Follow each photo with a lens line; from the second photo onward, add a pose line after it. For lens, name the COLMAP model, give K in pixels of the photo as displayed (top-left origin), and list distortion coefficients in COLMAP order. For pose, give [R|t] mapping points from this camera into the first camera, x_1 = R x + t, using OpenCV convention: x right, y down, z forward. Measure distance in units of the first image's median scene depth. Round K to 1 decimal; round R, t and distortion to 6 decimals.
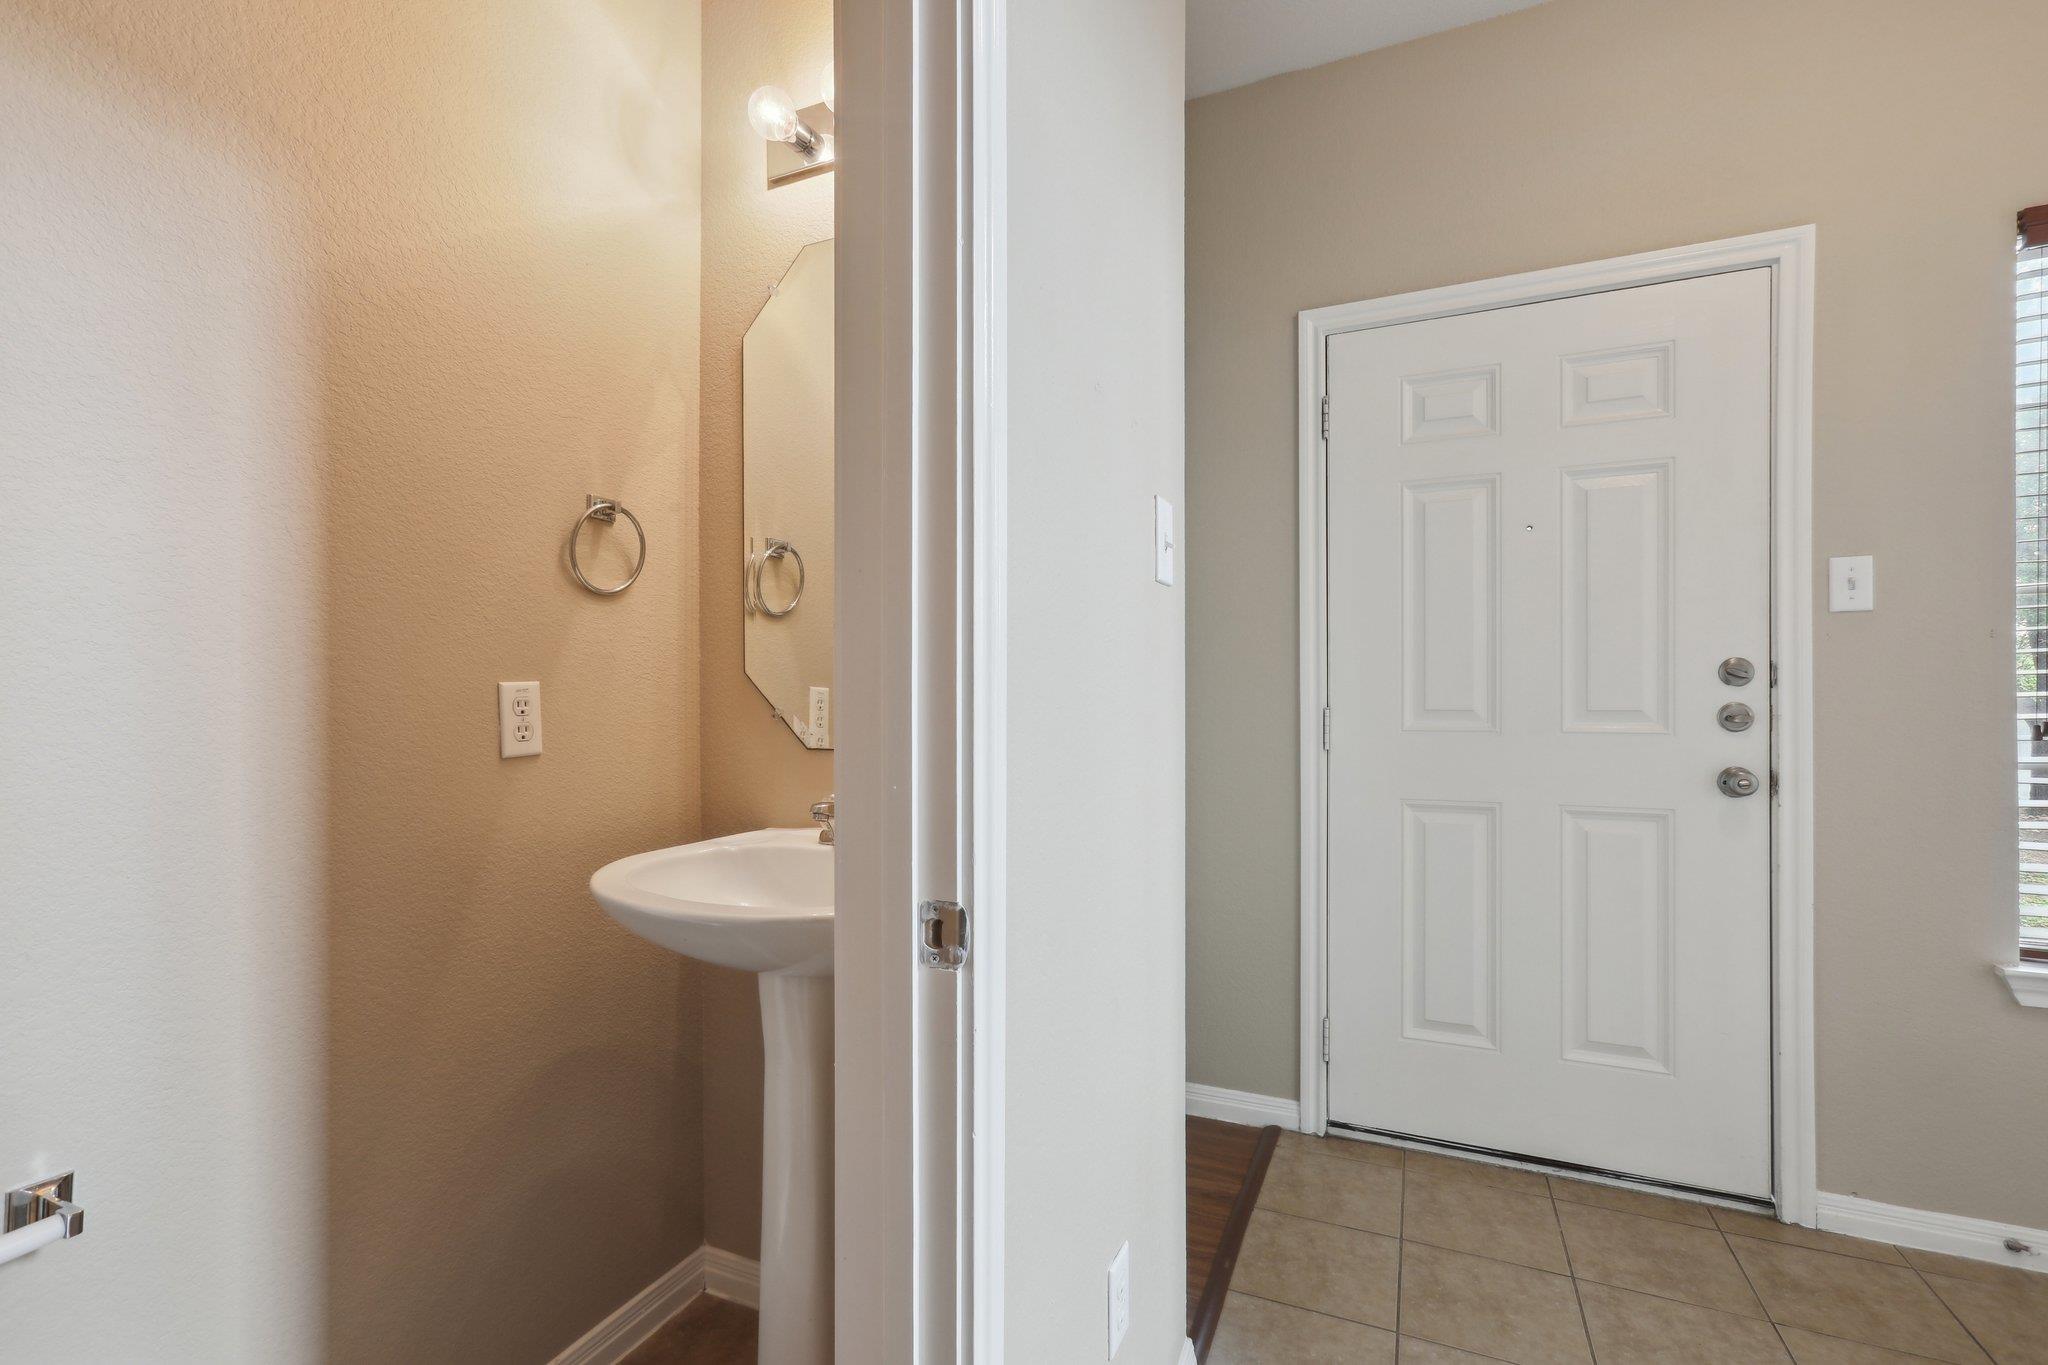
lens RADIAL K [[938.8, 0, 1019.6], [0, 938.8, 683.8], [0, 0, 1]] dist [-0.033164, 0.004614]
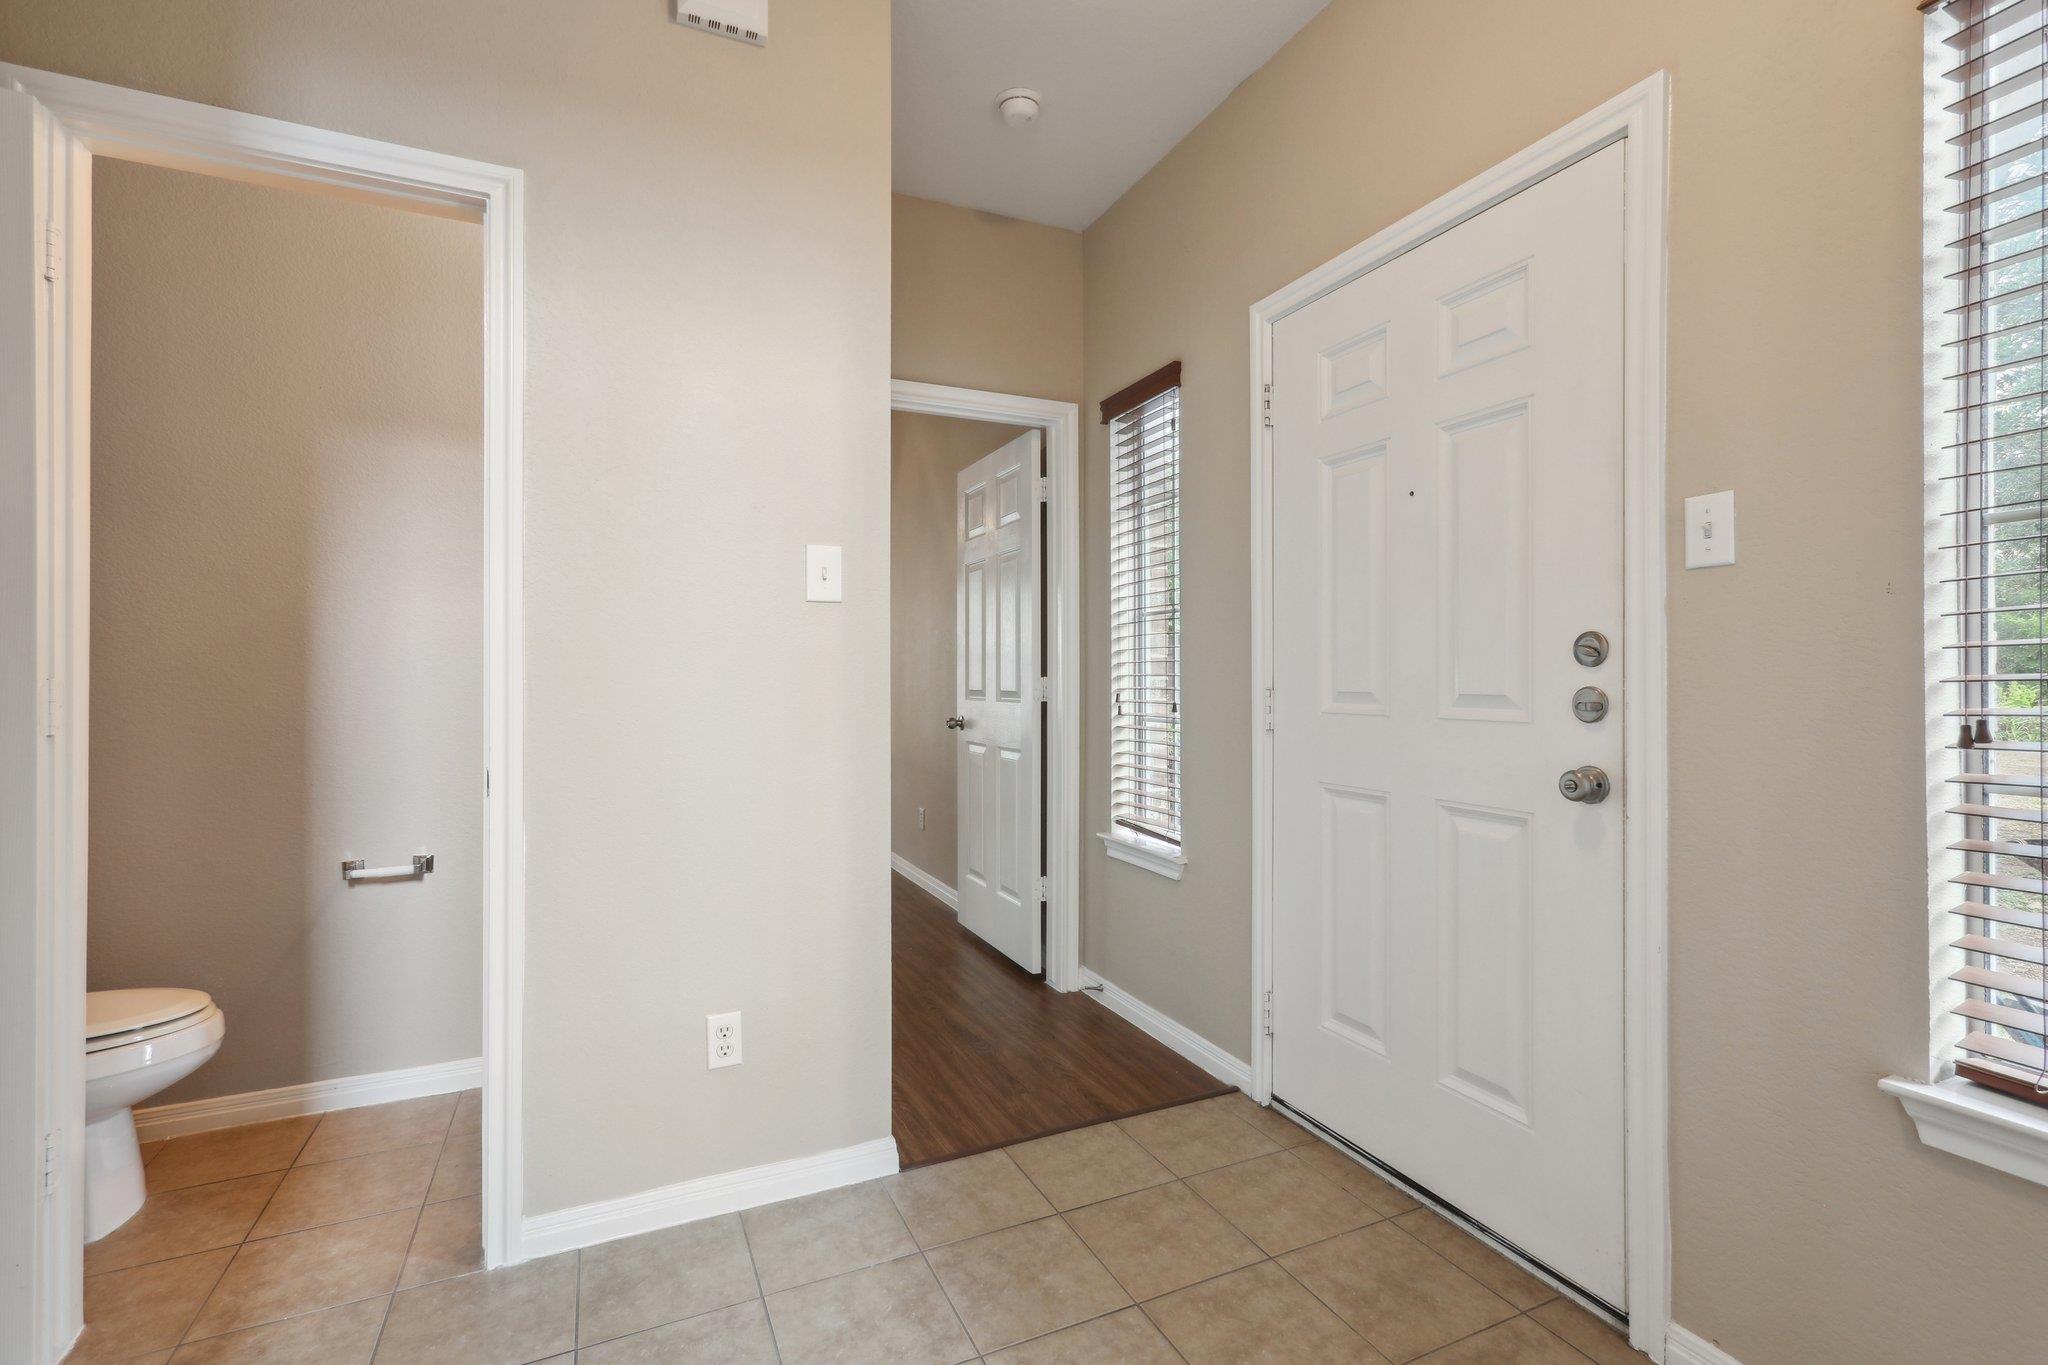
lens RADIAL K [[938.8, 0, 1007.2], [0, 938.8, 677.6], [0, 0, 1]] dist [-0.033164, 0.004614]
pose [[0.754620, 0.007709, -0.656117, 0.928634], [-0.004408, 0.999968, 0.006680, 0.008978], [0.656147, -0.002148, 0.754630, 0.047081]]
